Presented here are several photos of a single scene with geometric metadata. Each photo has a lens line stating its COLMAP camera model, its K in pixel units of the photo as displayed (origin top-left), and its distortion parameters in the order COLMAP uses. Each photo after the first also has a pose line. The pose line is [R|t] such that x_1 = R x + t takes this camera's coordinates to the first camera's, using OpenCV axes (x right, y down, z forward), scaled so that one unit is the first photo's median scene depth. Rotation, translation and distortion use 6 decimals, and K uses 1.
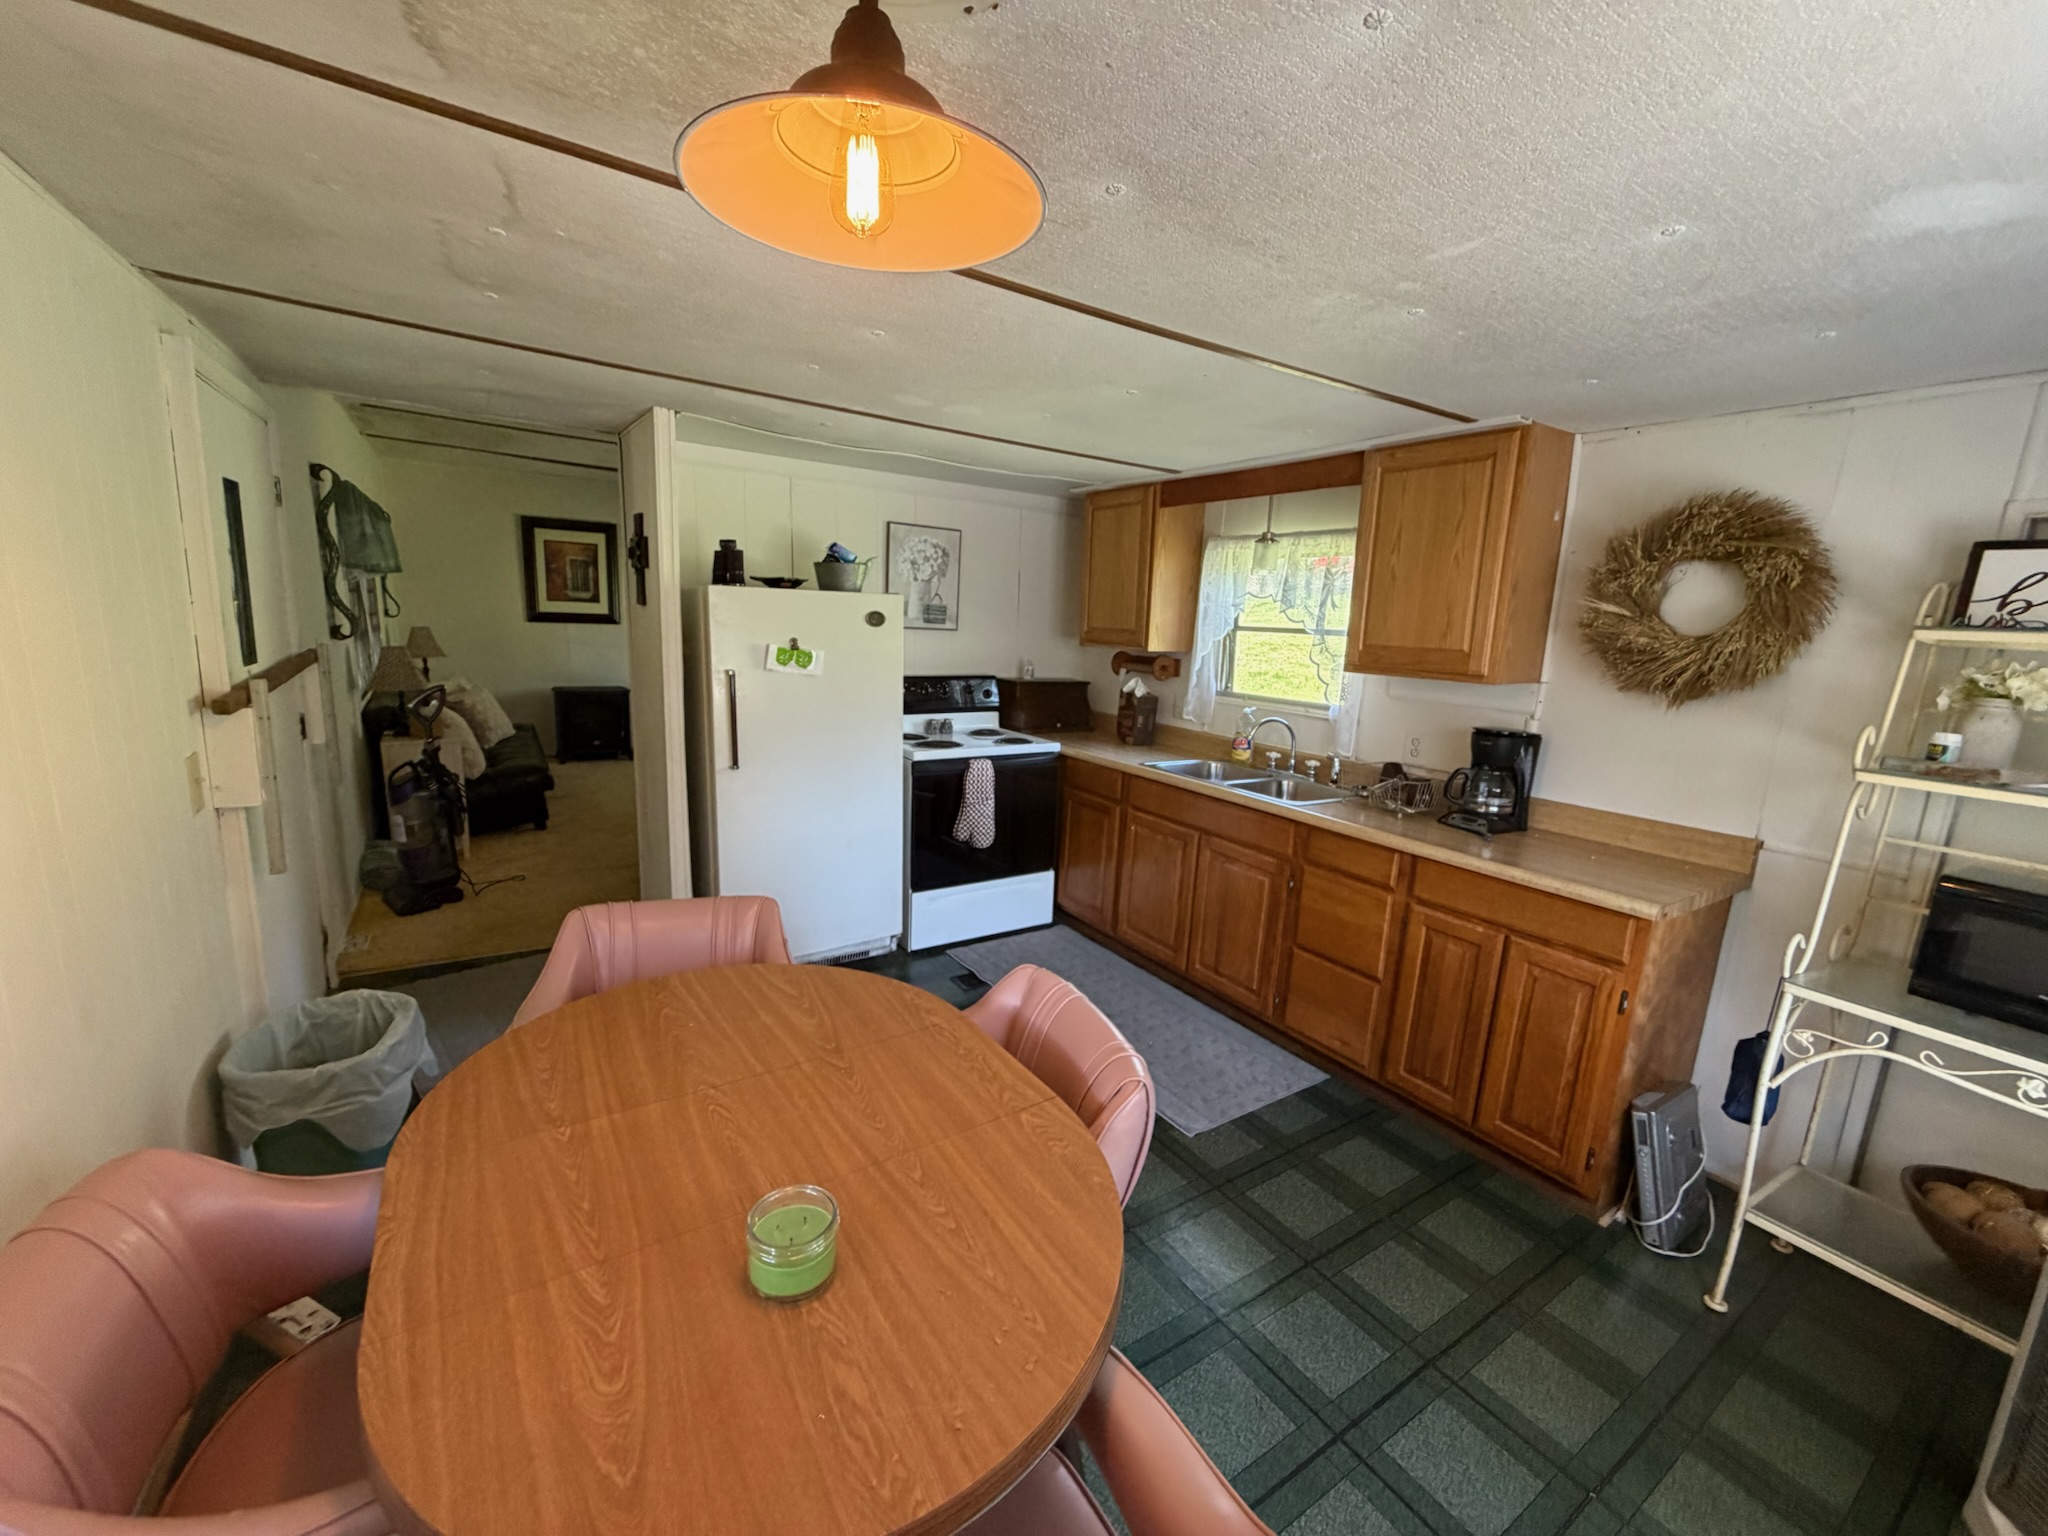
lens RADIAL K [[818.7, 0, 1022.3], [0, 818.7, 766.6], [0, 0, 1]] dist [0.003083, -0.000427]
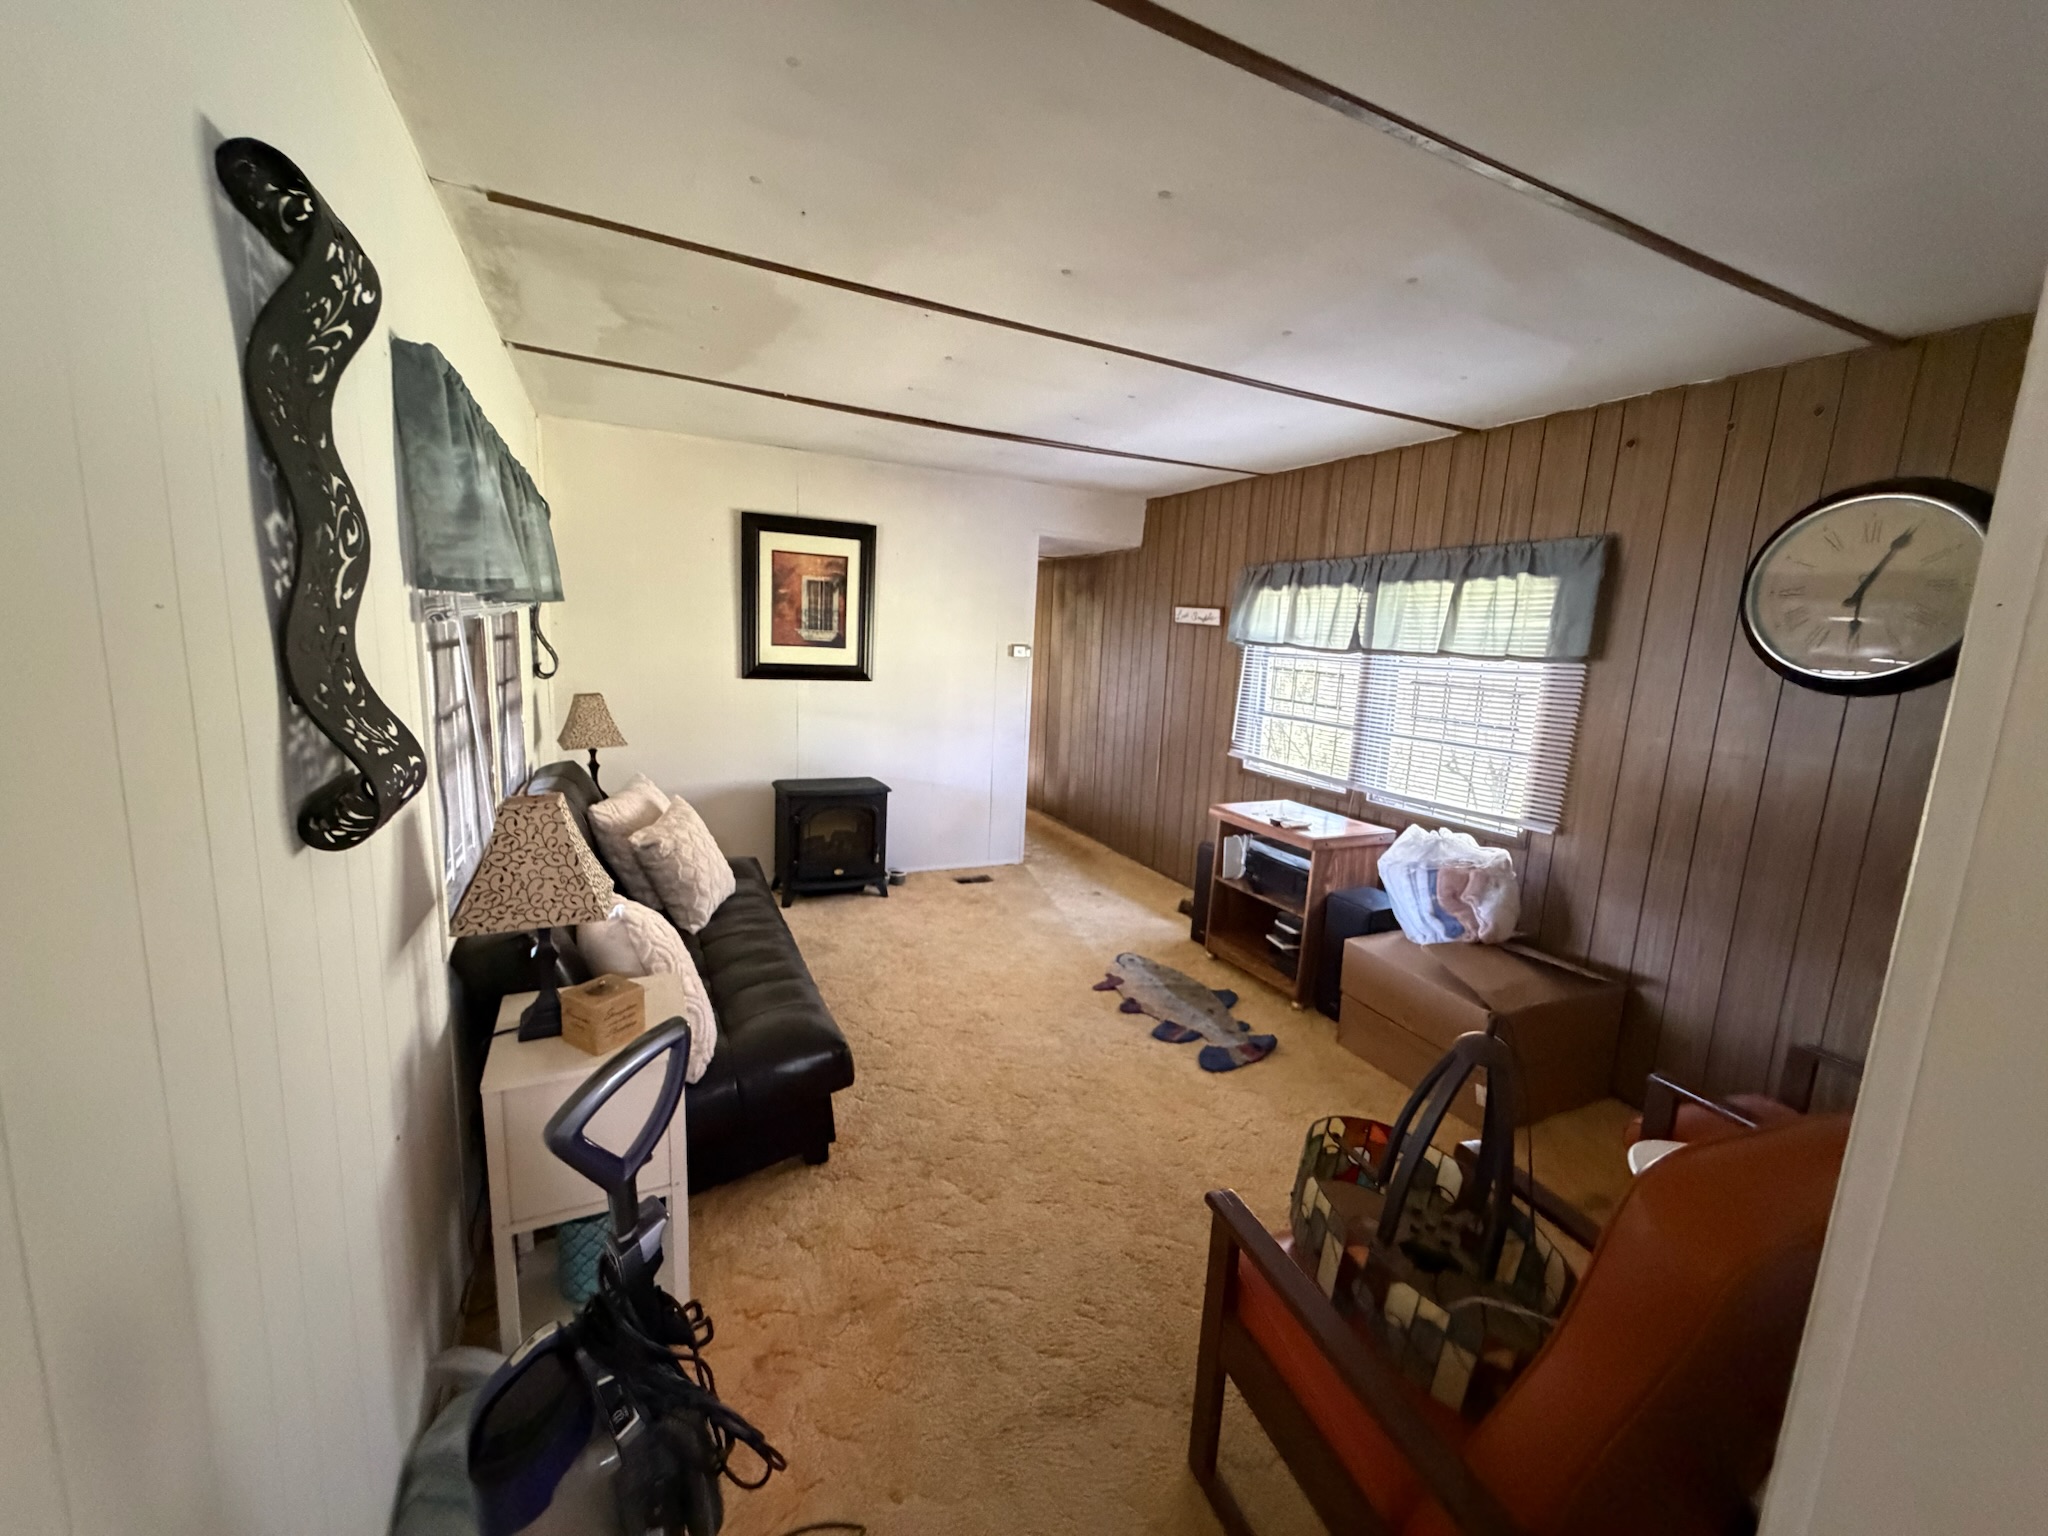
lens RADIAL K [[818.7, 0, 1021.1], [0, 818.7, 766.2], [0, 0, 1]] dist [0.003083, -0.000427]
pose [[0.990809, 0.023655, -0.133181, -0.310974], [-0.028122, 0.999100, -0.031754, -0.097034], [0.132310, 0.035208, 0.990583, 0.413337]]
